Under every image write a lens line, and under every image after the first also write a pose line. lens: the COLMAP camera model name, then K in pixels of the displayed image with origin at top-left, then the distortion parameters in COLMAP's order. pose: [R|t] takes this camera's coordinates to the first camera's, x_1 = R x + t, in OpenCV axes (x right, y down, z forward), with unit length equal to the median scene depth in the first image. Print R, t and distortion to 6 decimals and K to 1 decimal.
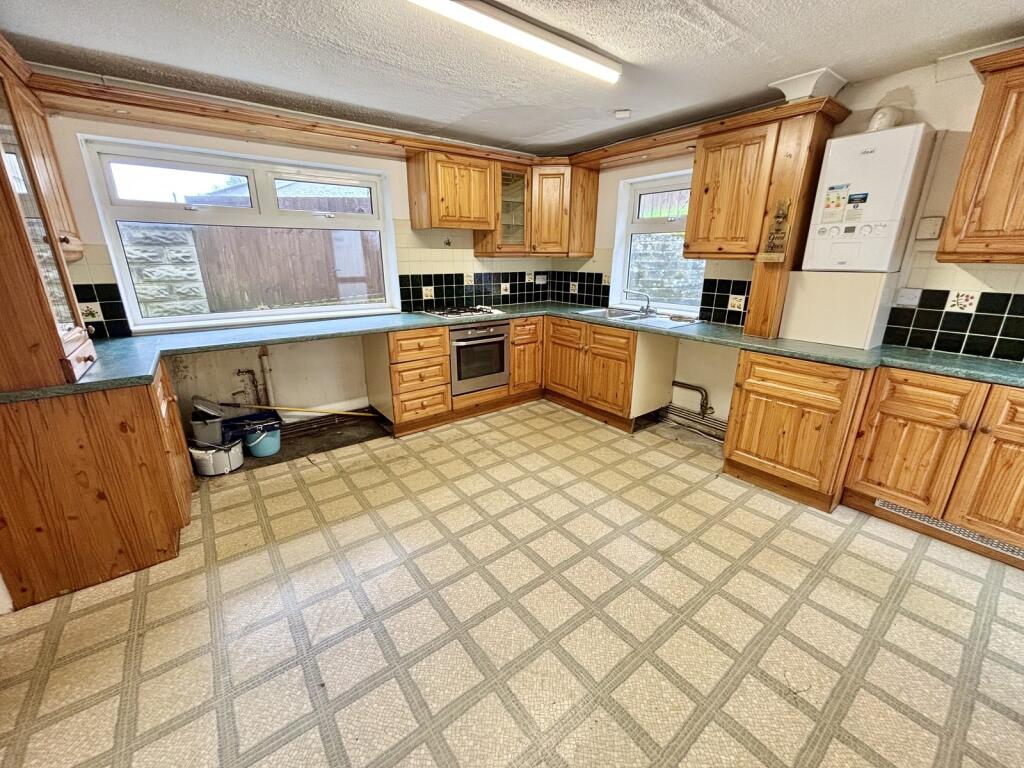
lens RADIAL K [[411.8, 0, 512.0], [0, 411.8, 383.3], [0, 0, 1]] dist [0.001006, -0.000382]
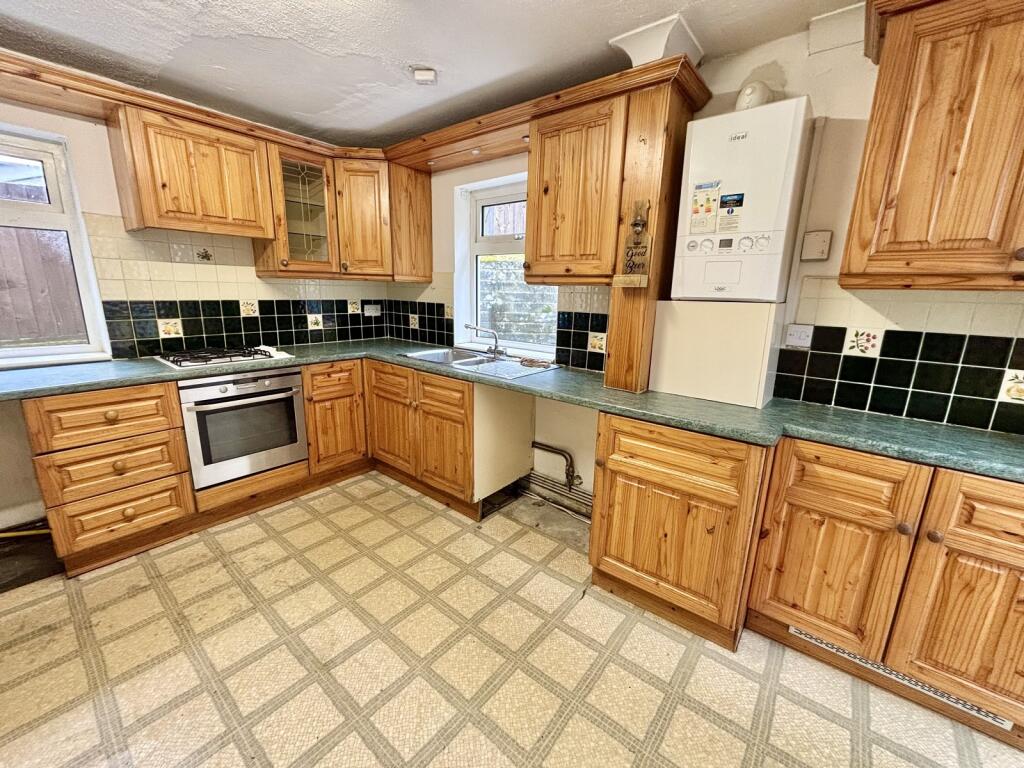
lens RADIAL K [[411.8, 0, 511.2], [0, 411.8, 384.6], [0, 0, 1]] dist [0.001006, -0.000382]
pose [[0.972282, -0.032575, 0.231529, 0.234565], [0.049715, 0.996406, -0.068584, -0.081149], [-0.228463, 0.078193, 0.970407, 0.337904]]
